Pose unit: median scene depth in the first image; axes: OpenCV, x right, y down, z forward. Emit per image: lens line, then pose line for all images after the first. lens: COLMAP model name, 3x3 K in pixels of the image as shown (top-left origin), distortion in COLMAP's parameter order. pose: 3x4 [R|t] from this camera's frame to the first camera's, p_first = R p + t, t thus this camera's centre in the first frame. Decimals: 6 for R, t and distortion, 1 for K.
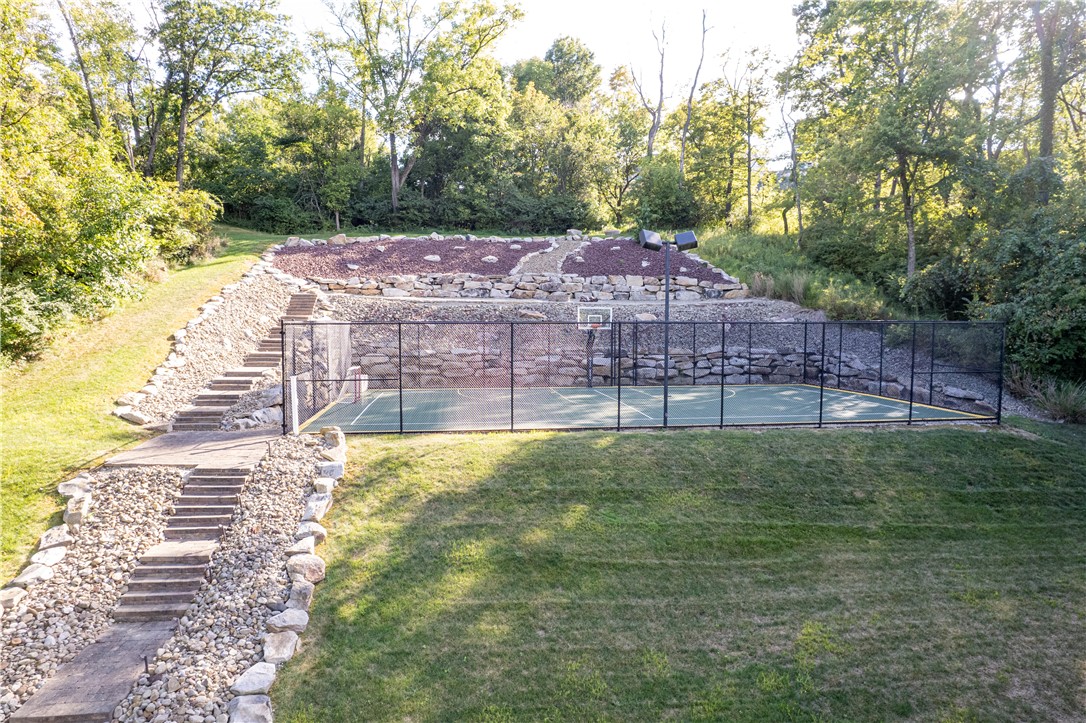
lens RADIAL K [[696.8, 0, 544.0], [0, 696.8, 366.7], [0, 0, 1]] dist [-0.084525, 0.079027]
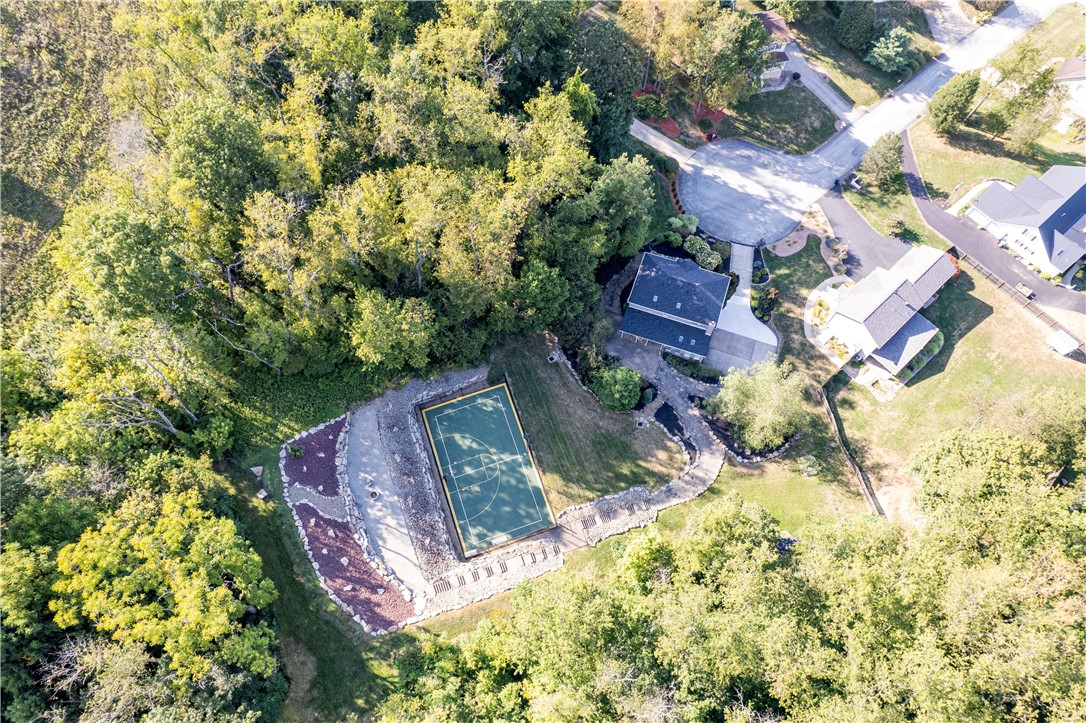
lens RADIAL K [[696.8, 0, 544.0], [0, 696.8, 366.7], [0, 0, 1]] dist [-0.084525, 0.079027]
pose [[-0.208575, -0.894374, 0.395716, -0.543559], [0.074429, 0.388926, 0.918257, -2.043020], [-0.975170, 0.220978, -0.014553, 0.393509]]
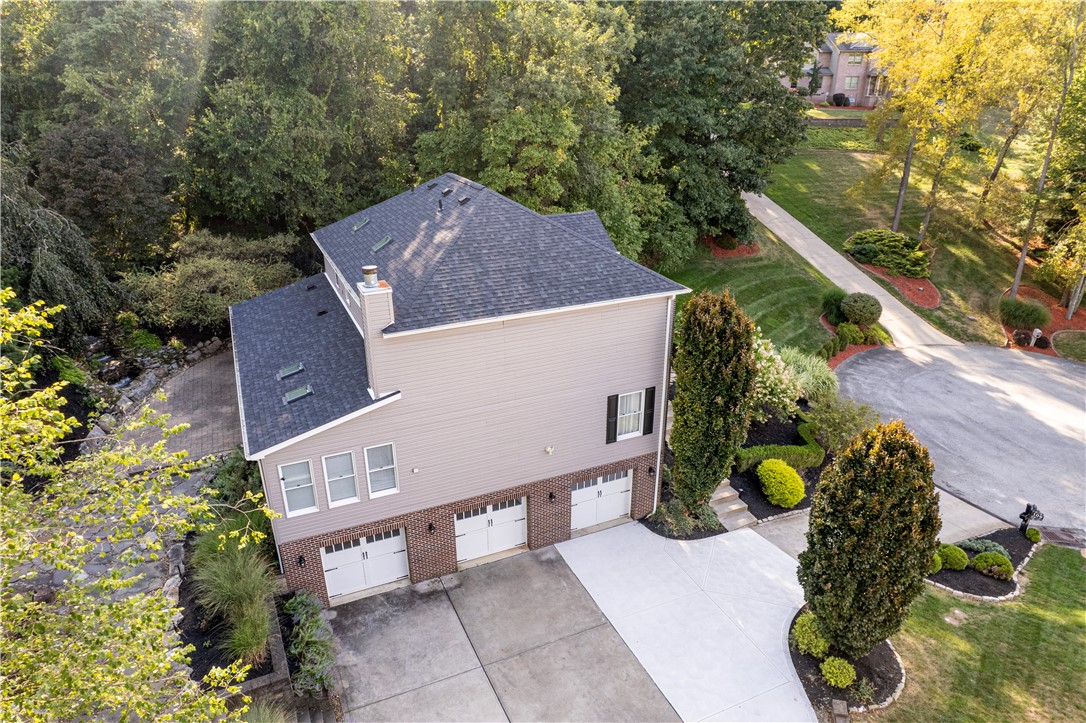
lens RADIAL K [[696.8, 0, 544.0], [0, 696.8, 366.7], [0, 0, 1]] dist [-0.084525, 0.079027]
pose [[0.556150, -0.330823, 0.762399, 0.121876], [0.060928, 0.931119, 0.359589, -0.013543], [-0.828845, -0.153534, 0.537999, -0.533477]]
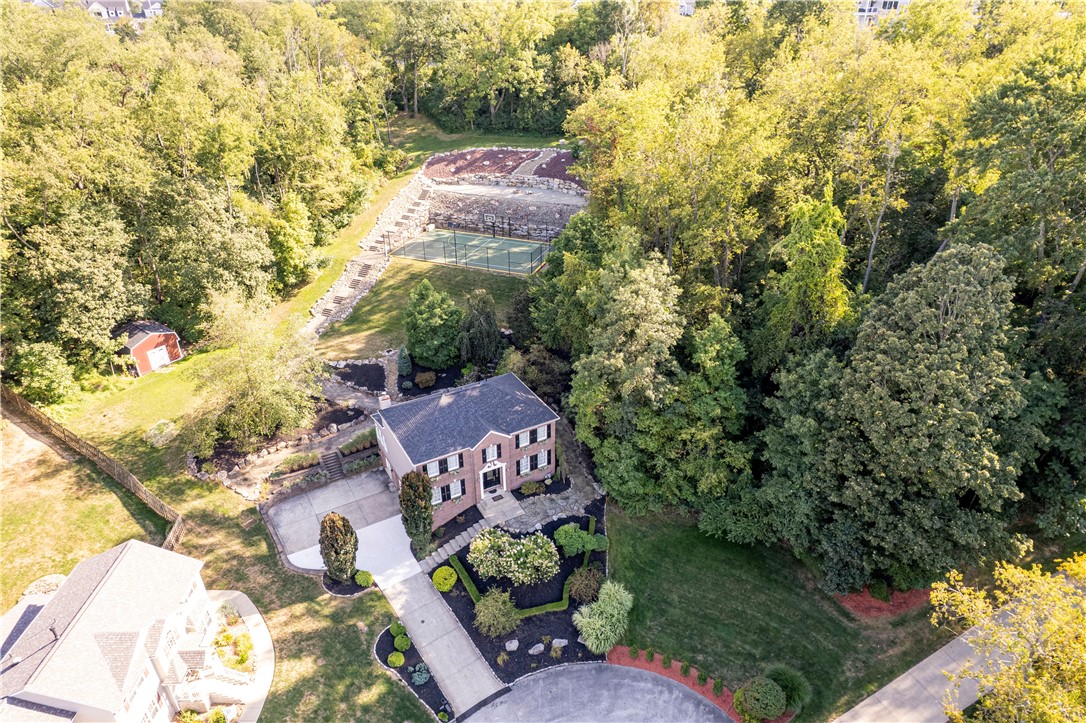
lens RADIAL K [[696.8, 0, 544.0], [0, 696.8, 366.7], [0, 0, 1]] dist [-0.084525, 0.079027]
pose [[0.875905, 0.234528, -0.421649, 1.266778], [-0.026194, 0.895738, 0.443810, -0.620007], [0.481772, -0.377691, 0.790724, -1.174130]]
